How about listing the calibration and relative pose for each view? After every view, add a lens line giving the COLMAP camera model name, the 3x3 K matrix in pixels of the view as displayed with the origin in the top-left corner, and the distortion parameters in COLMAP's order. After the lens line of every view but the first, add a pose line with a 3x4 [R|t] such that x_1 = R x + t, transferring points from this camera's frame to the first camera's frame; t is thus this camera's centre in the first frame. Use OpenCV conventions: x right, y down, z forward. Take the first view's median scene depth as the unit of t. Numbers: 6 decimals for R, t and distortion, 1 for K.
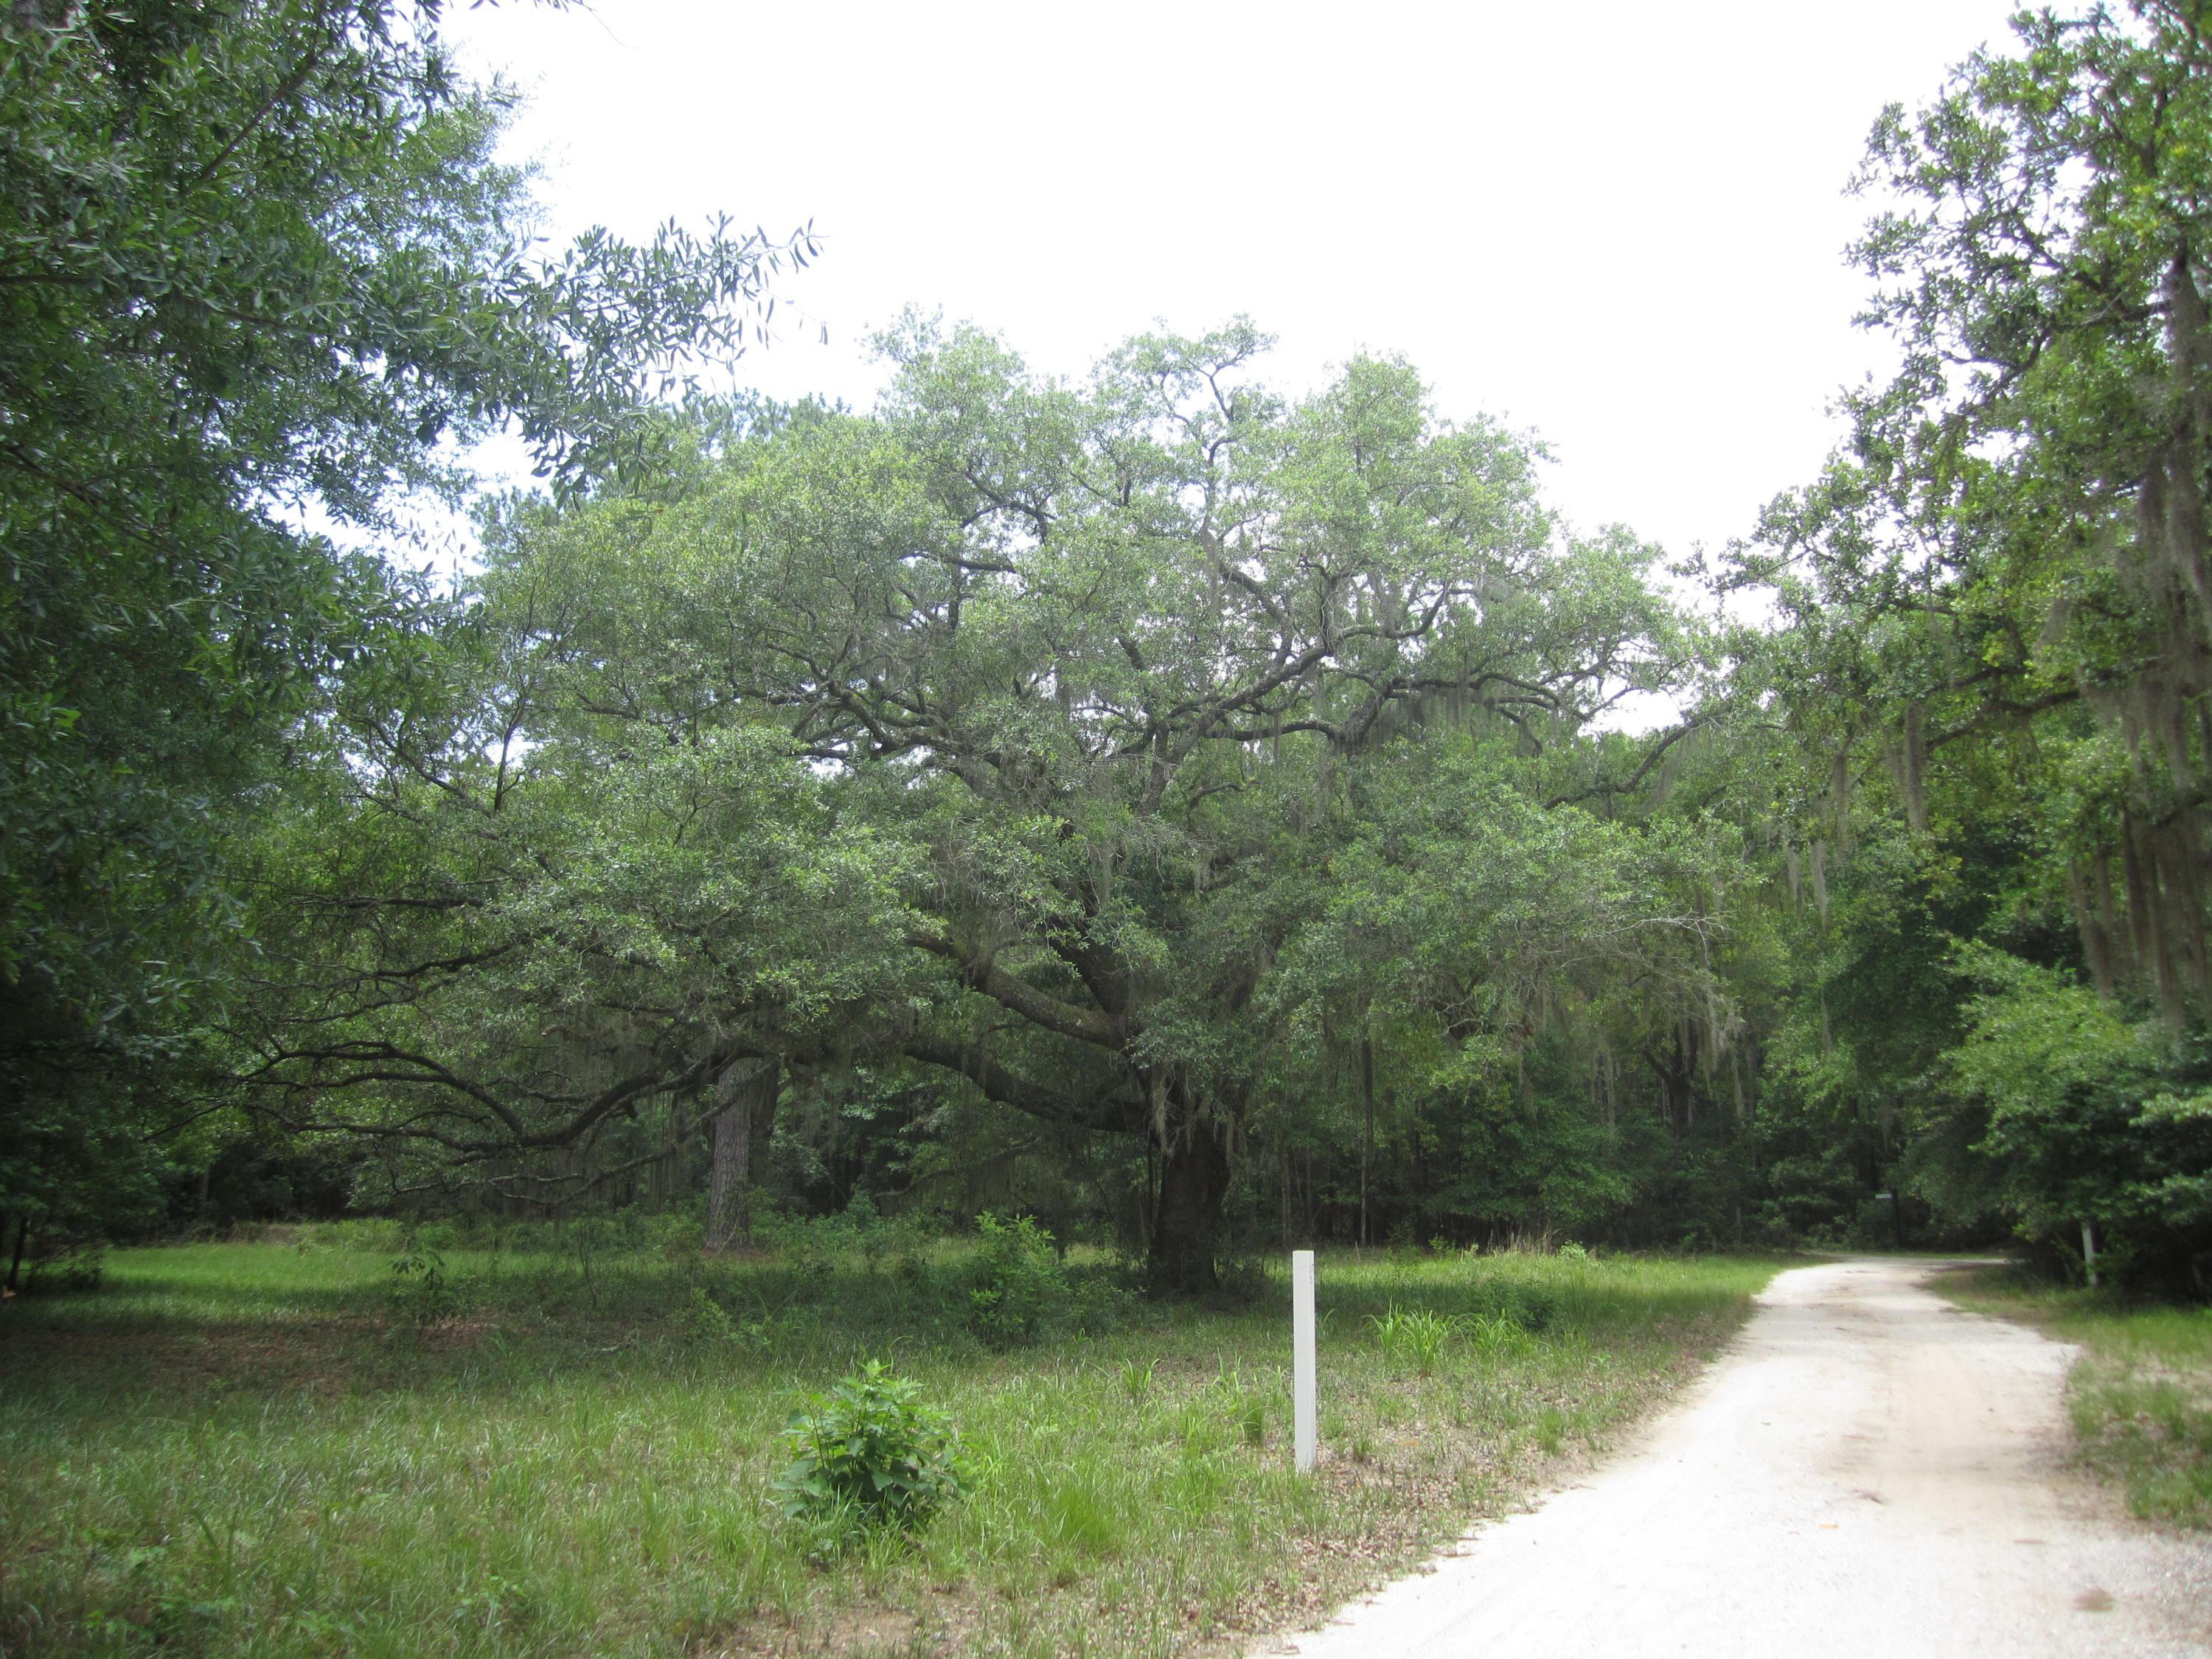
lens RADIAL K [[1931.0, 0, 1106.0], [0, 1931.0, 829.5], [0, 0, 1]] dist [-0.010285, 0.004428]
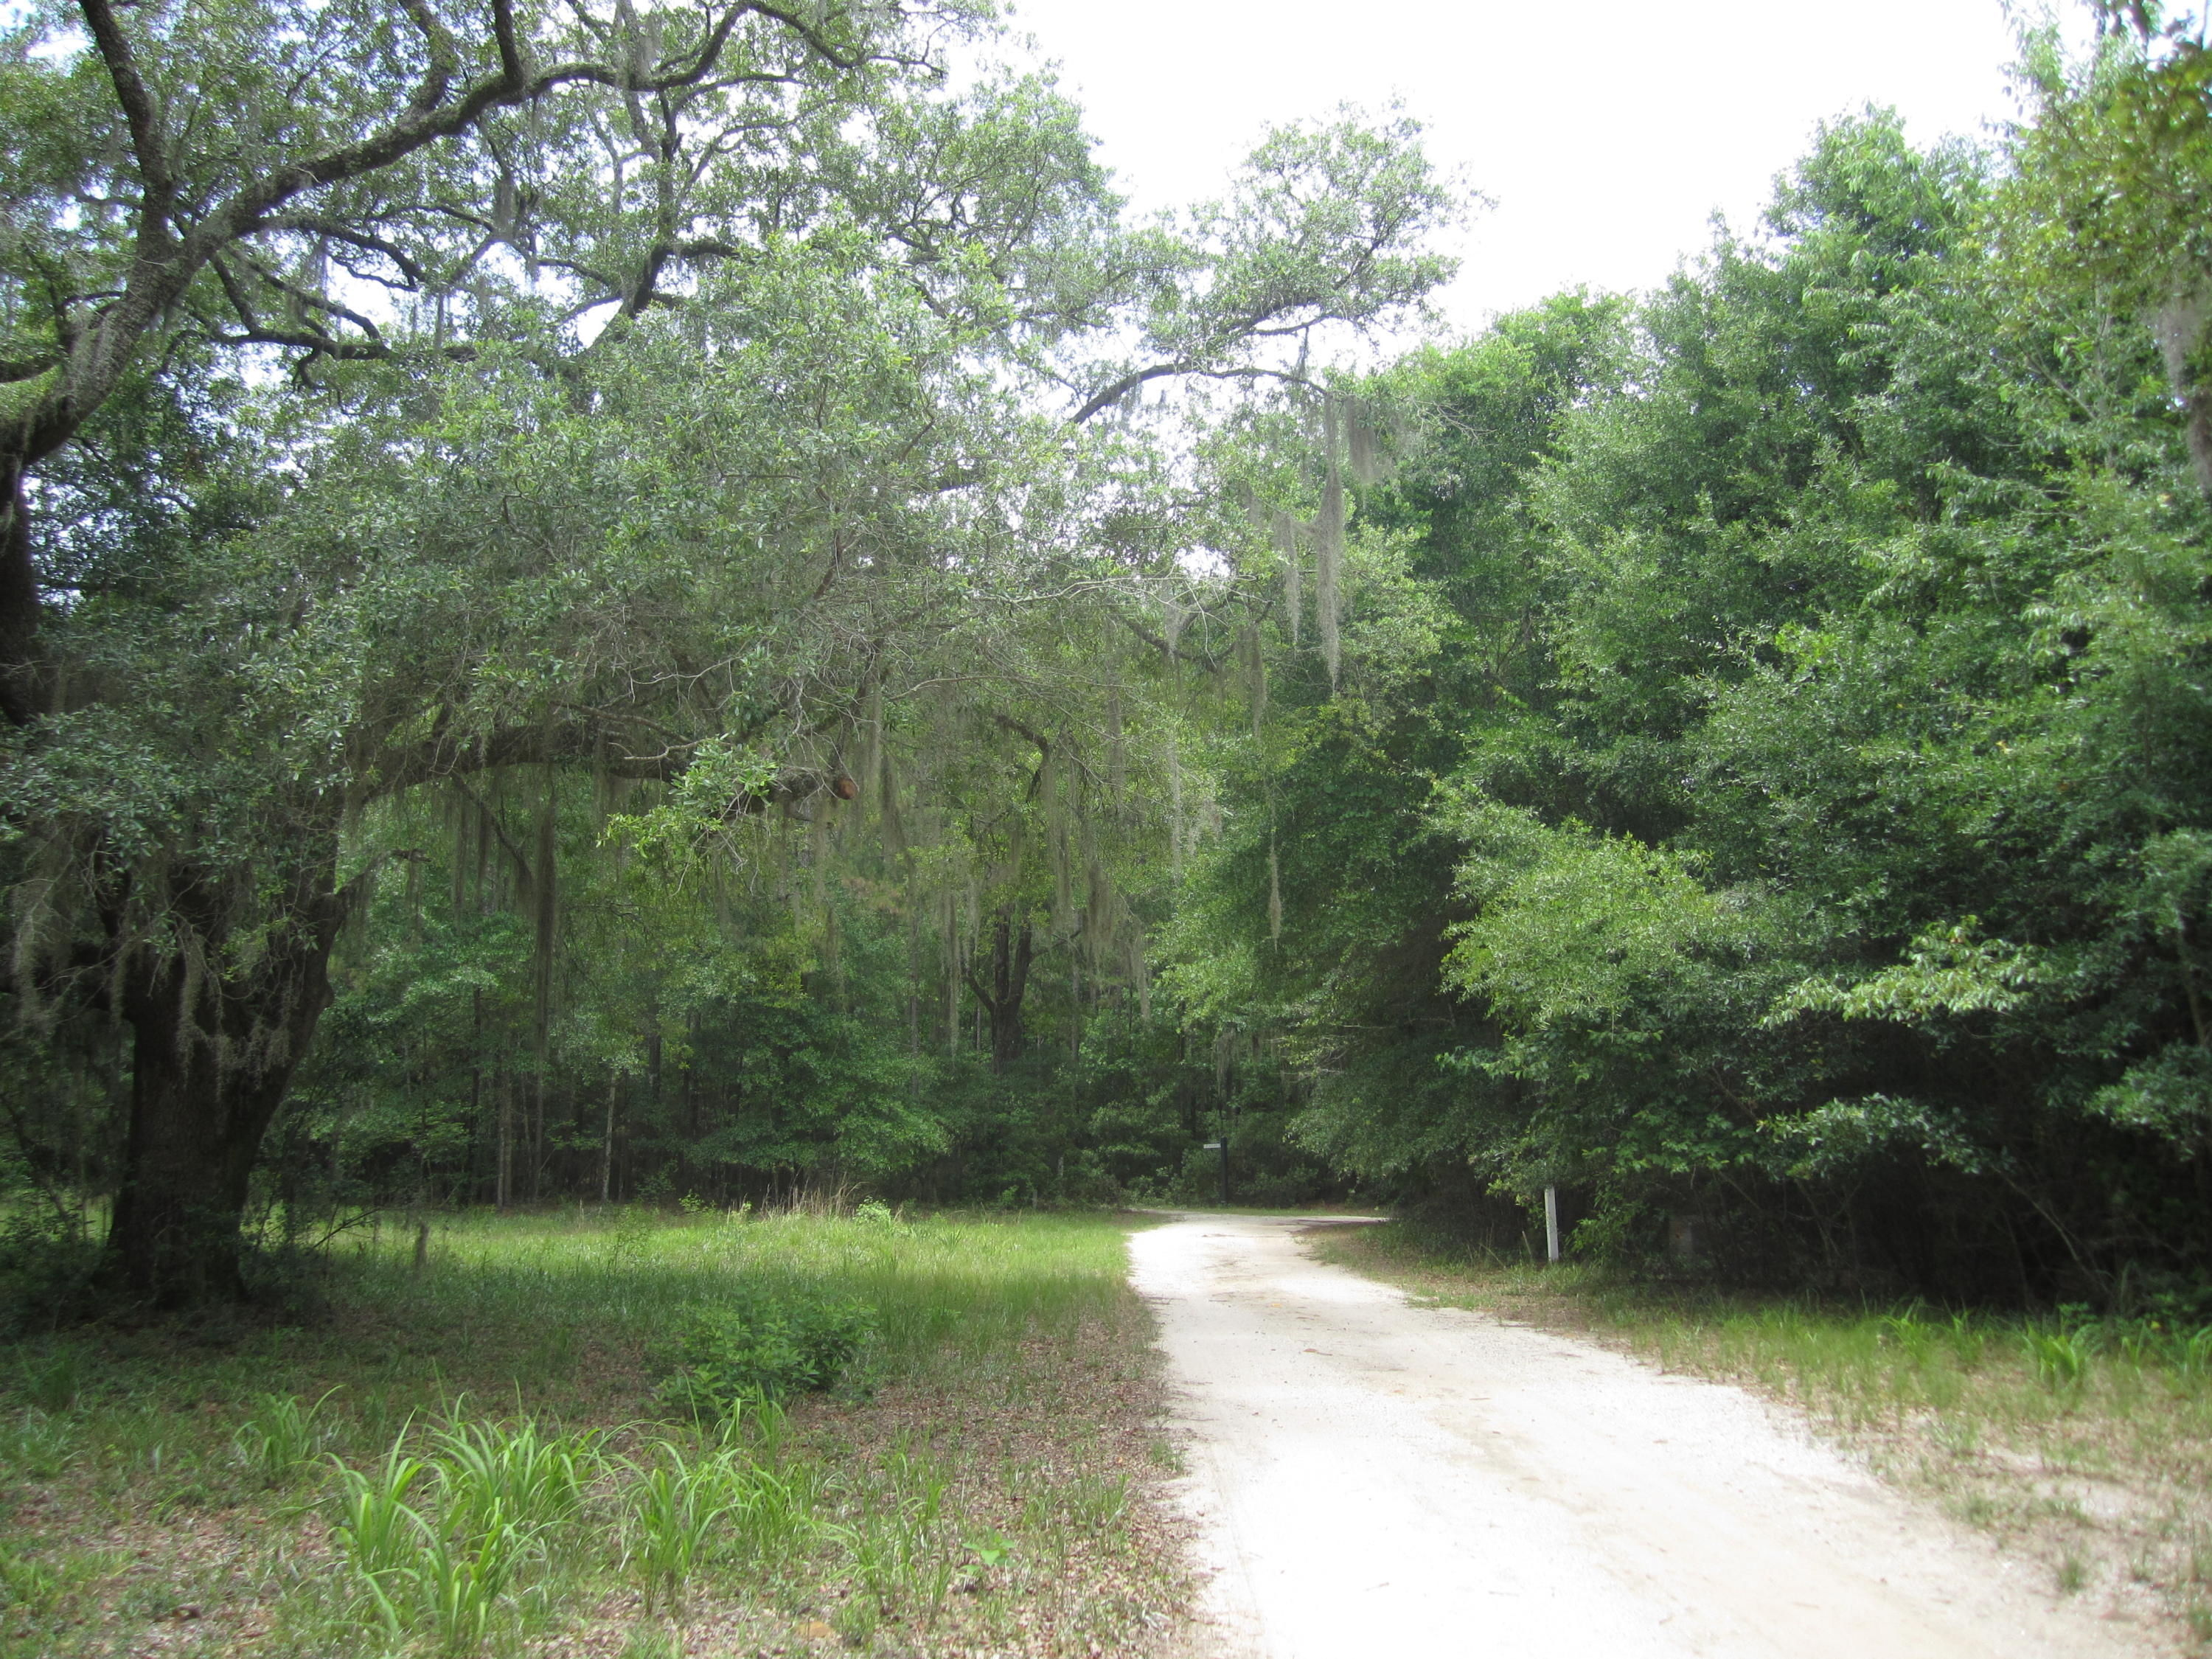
lens RADIAL K [[1931.0, 0, 1106.0], [0, 1931.0, 829.5], [0, 0, 1]] dist [-0.010285, 0.004428]
pose [[0.937046, 0.063069, 0.343464, 0.099295], [-0.071551, 0.997364, 0.012064, 0.091443], [-0.341798, -0.035880, 0.939088, 0.452392]]
